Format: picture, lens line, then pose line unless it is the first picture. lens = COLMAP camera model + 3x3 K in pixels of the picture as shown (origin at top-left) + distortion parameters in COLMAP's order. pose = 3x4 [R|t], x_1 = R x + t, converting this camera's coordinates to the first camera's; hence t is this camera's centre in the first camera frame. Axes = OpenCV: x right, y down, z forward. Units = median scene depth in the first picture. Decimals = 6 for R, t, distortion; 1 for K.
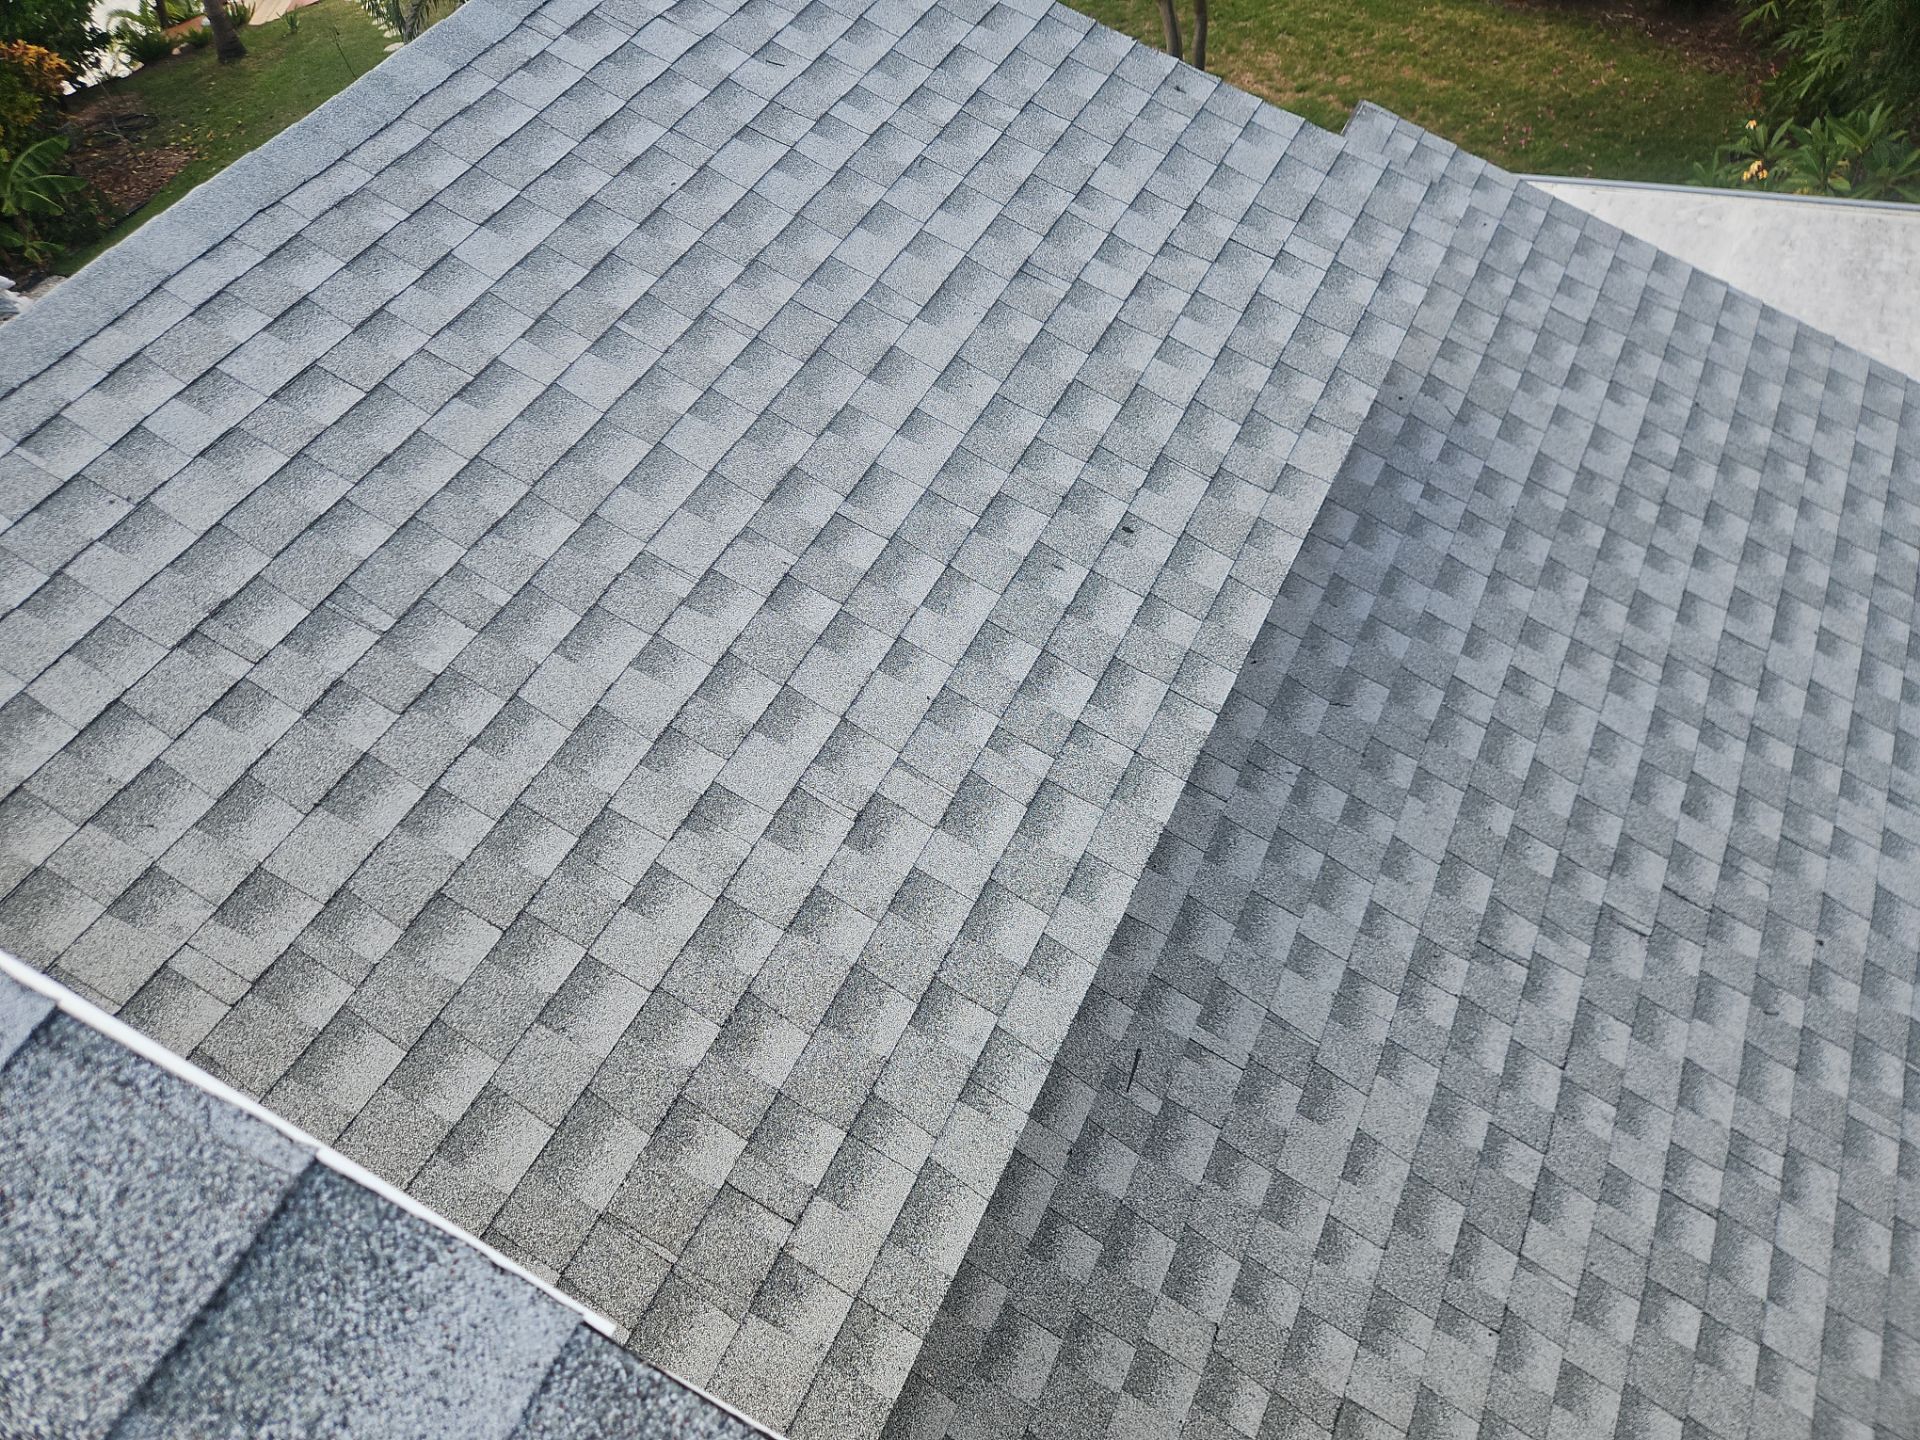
lens RADIAL K [[1282.1, 0, 945.6], [0, 1282.1, 699.9], [0, 0, 1]] dist [0.070986, -0.060678]
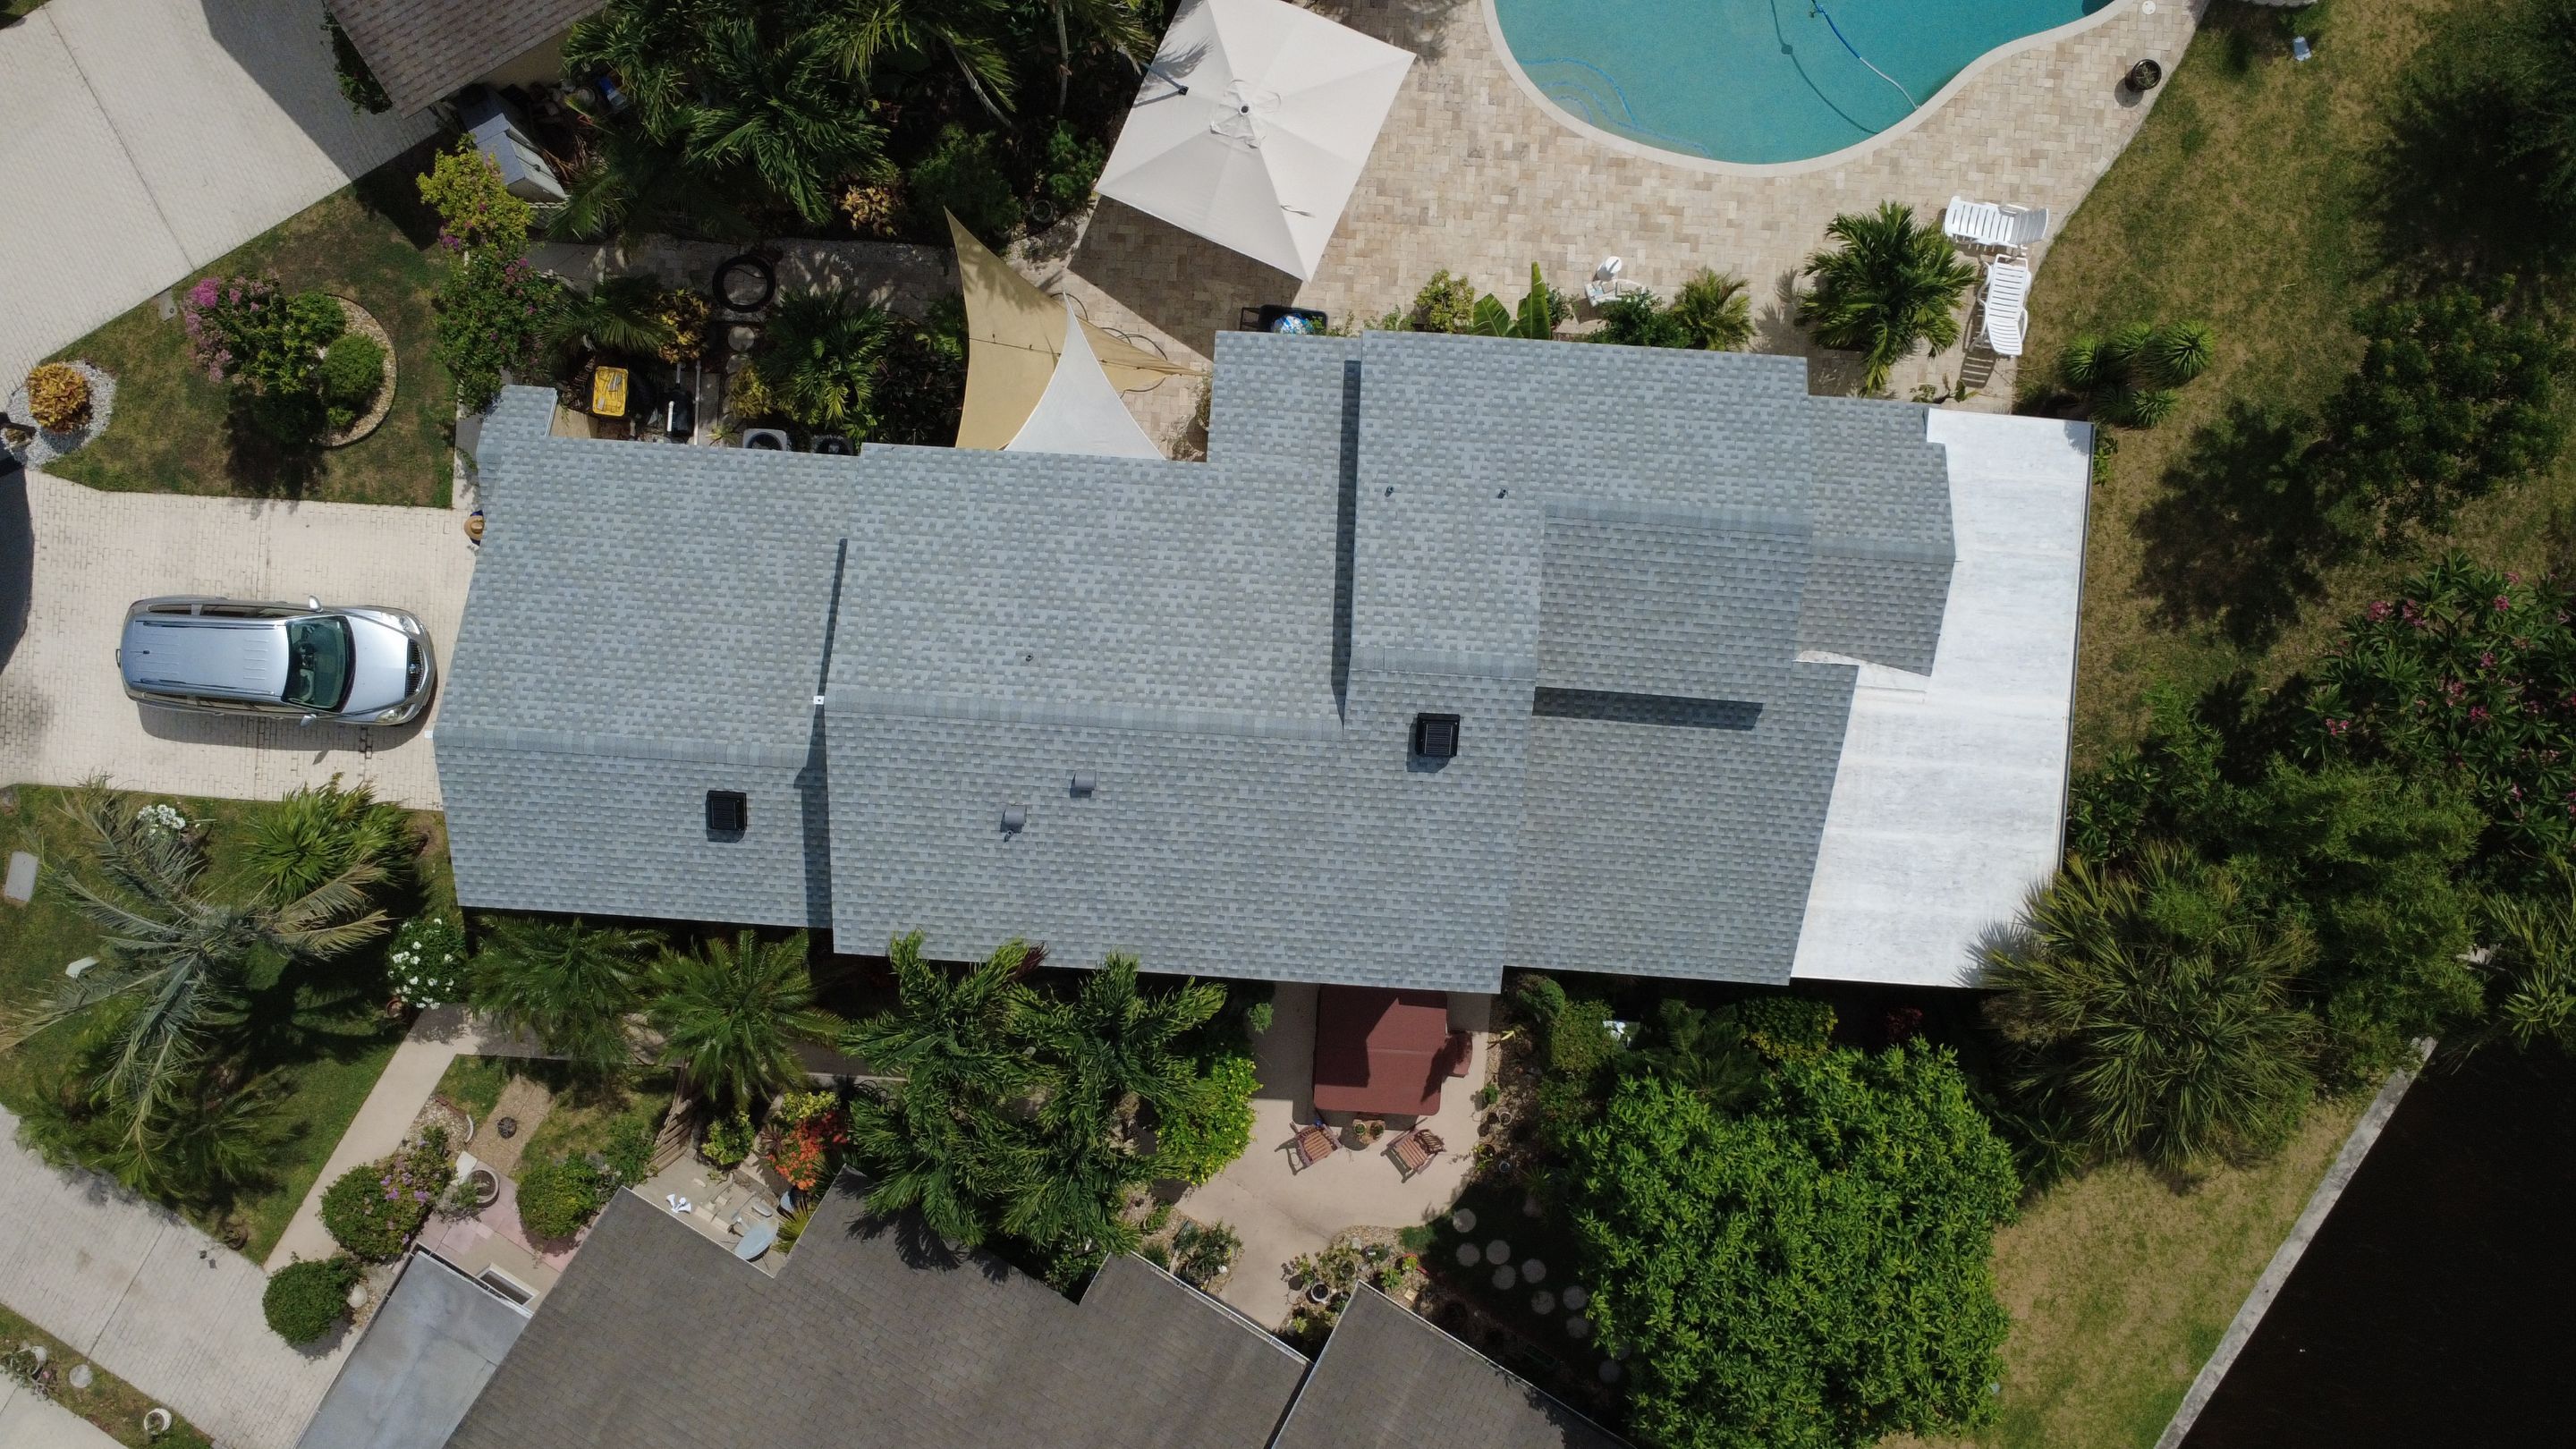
lens RADIAL K [[1885.3, 0, 1286.2], [0, 1885.3, 731.4], [0, 0, 1]] dist [0.010335, -0.009731]
pose [[0.395904, 0.896028, 0.200982, -1.999199], [-0.742297, 0.183420, 0.644478, -4.289993], [0.540607, -0.404340, 0.737736, -6.327443]]
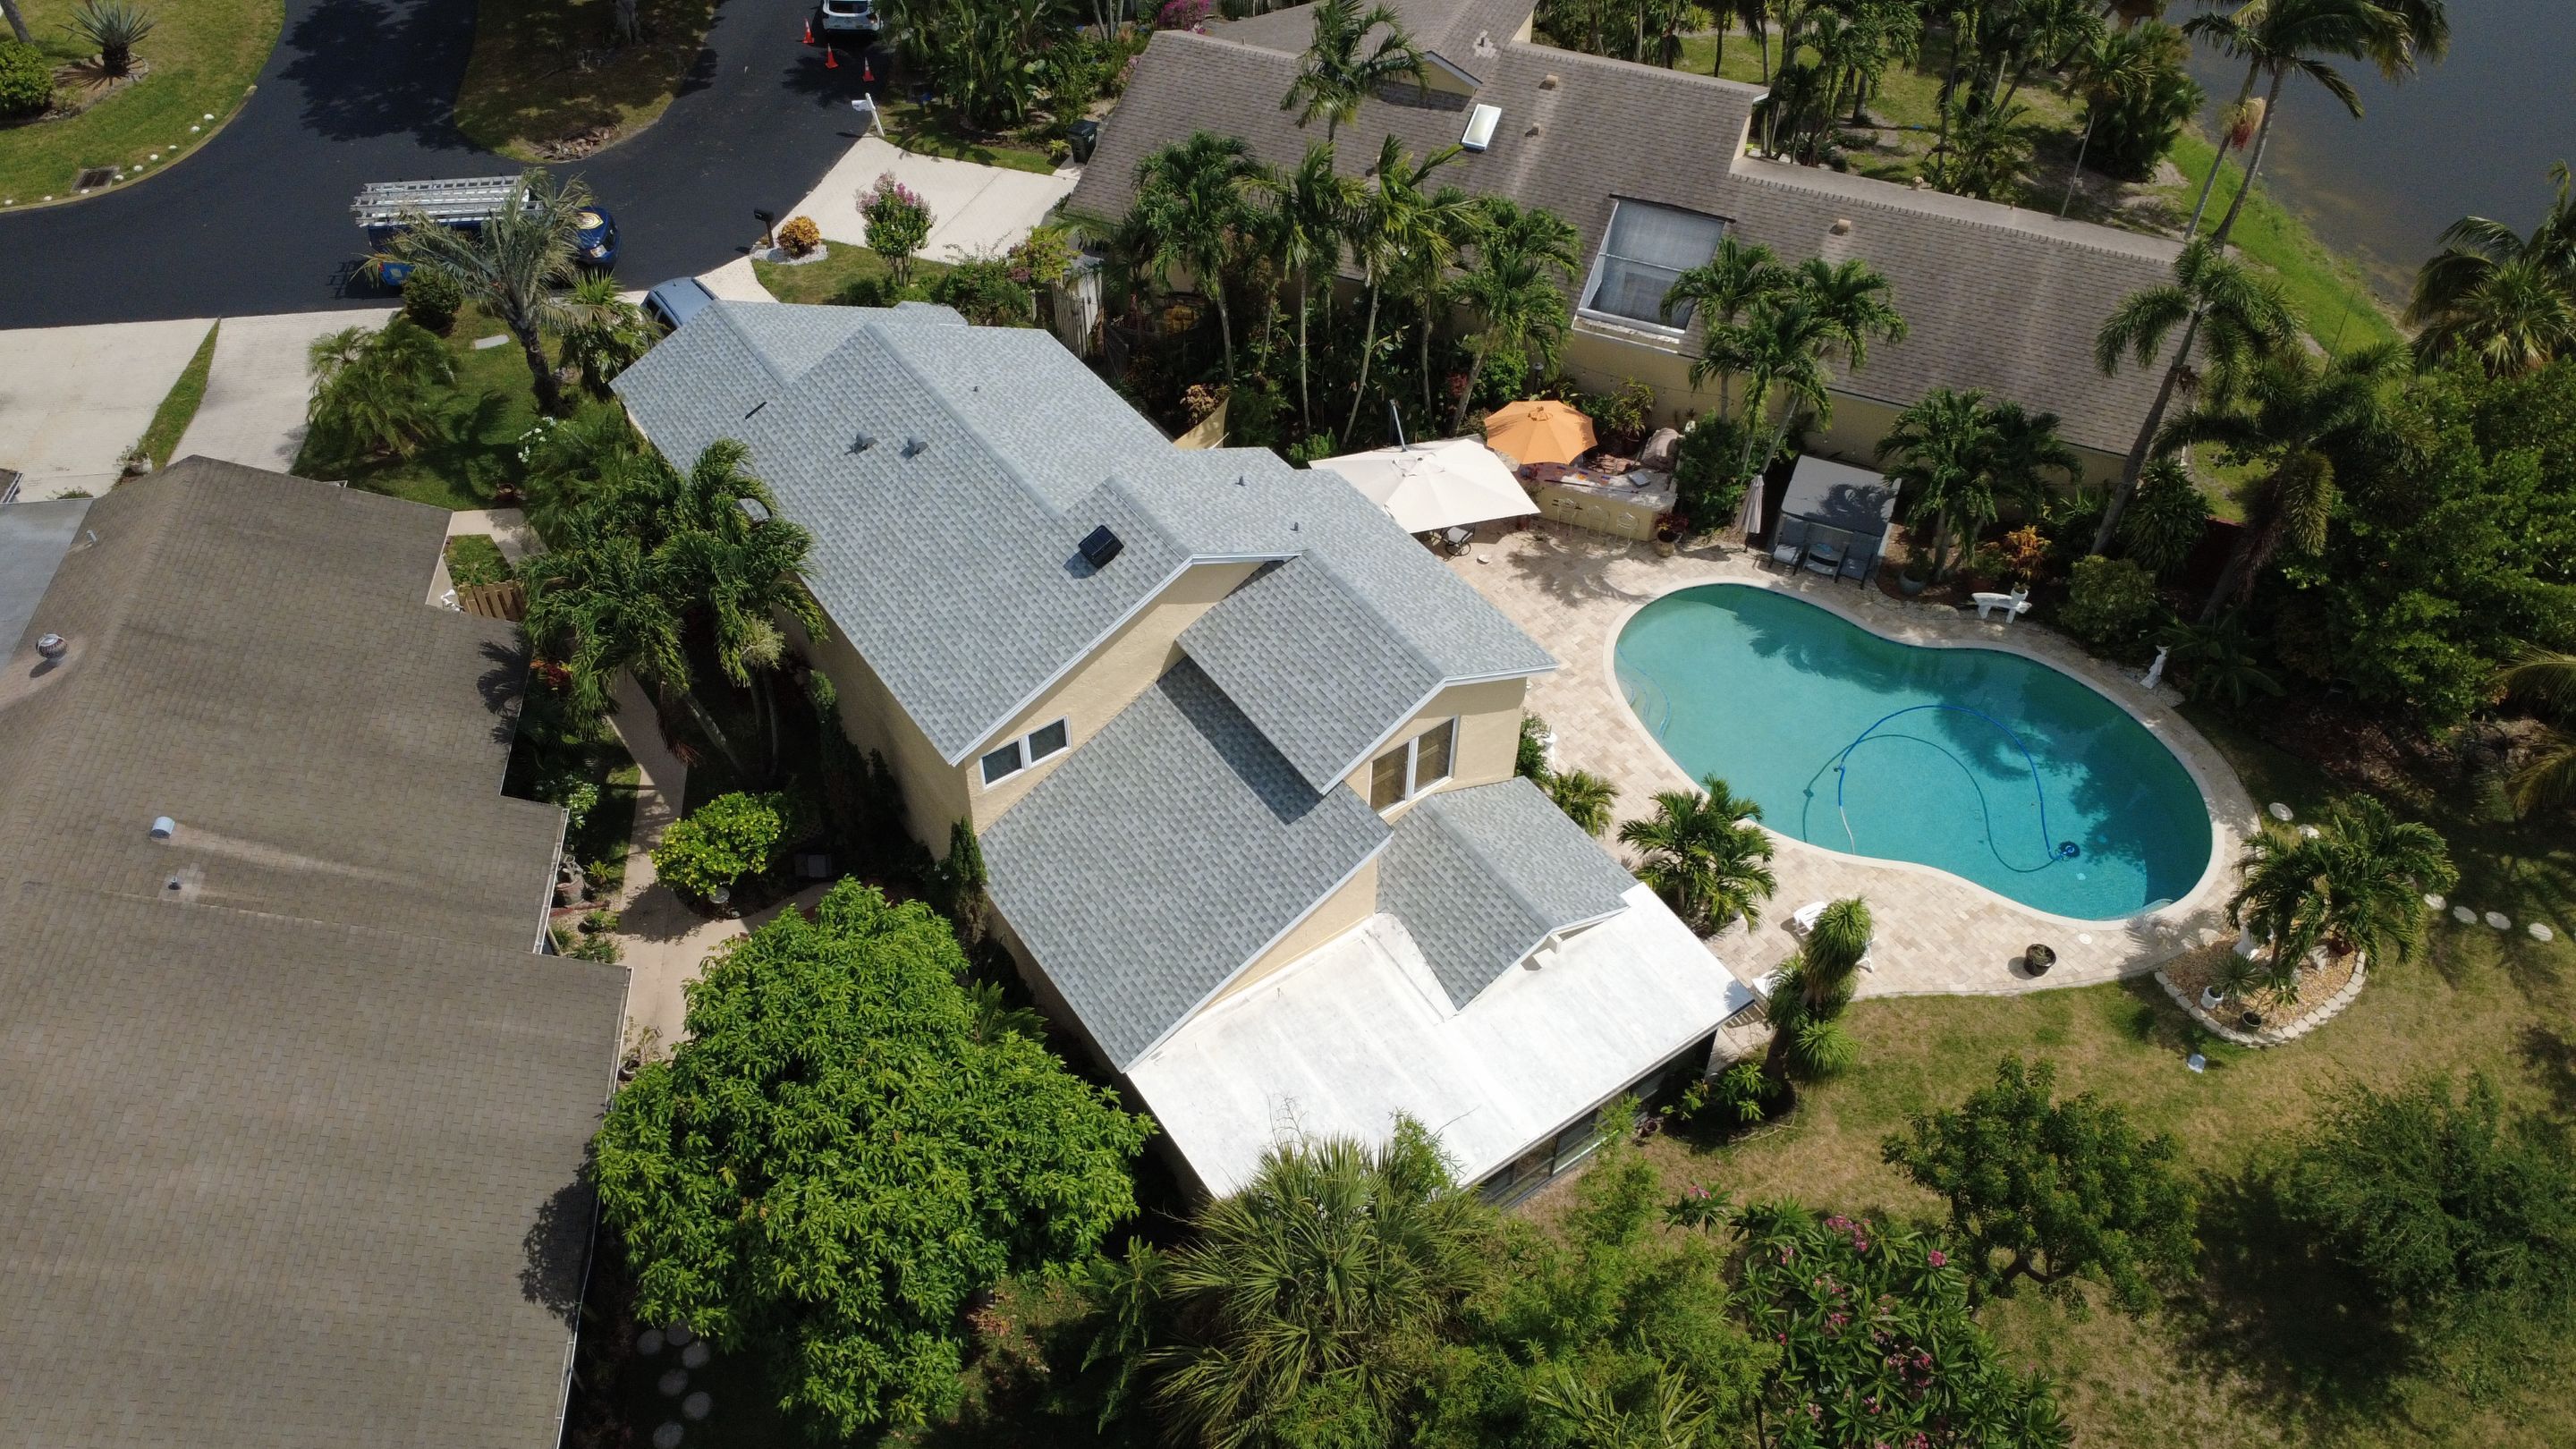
lens RADIAL K [[1885.3, 0, 1276.1], [0, 1885.3, 720.9], [0, 0, 1]] dist [0.010335, -0.009731]
pose [[-0.457956, 0.737174, -0.496841, 4.924594], [-0.620604, 0.135048, 0.772407, -7.500776], [0.636495, 0.662070, 0.395648, -2.732798]]
